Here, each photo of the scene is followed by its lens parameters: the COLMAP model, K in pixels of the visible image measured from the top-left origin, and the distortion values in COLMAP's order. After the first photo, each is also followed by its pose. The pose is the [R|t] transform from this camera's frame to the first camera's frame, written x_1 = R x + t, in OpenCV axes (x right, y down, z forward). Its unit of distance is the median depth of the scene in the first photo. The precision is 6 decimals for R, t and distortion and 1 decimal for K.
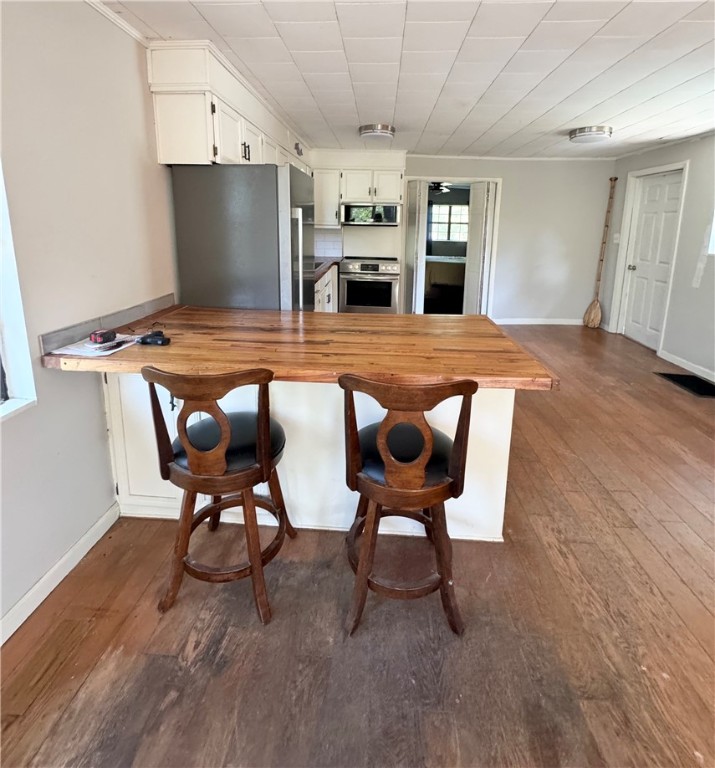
lens RADIAL K [[411.5, 0, 357.8], [0, 411.5, 320.7], [0, 0, 1]] dist [0.000329, -0.000032]
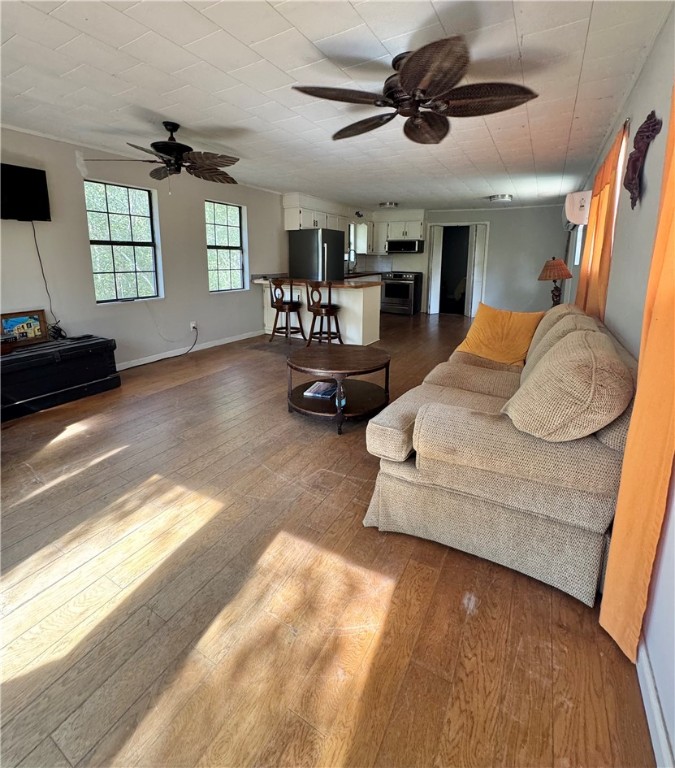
lens RADIAL K [[409.0, 0, 337.5], [0, 409.0, 384.0], [0, 0, 1]] dist [-0.000273, 0.000519]
pose [[0.900459, 0.115043, -0.419450, 1.256586], [-0.091467, 0.992906, 0.075967, 0.484878], [0.425214, -0.030040, 0.904594, -1.608772]]
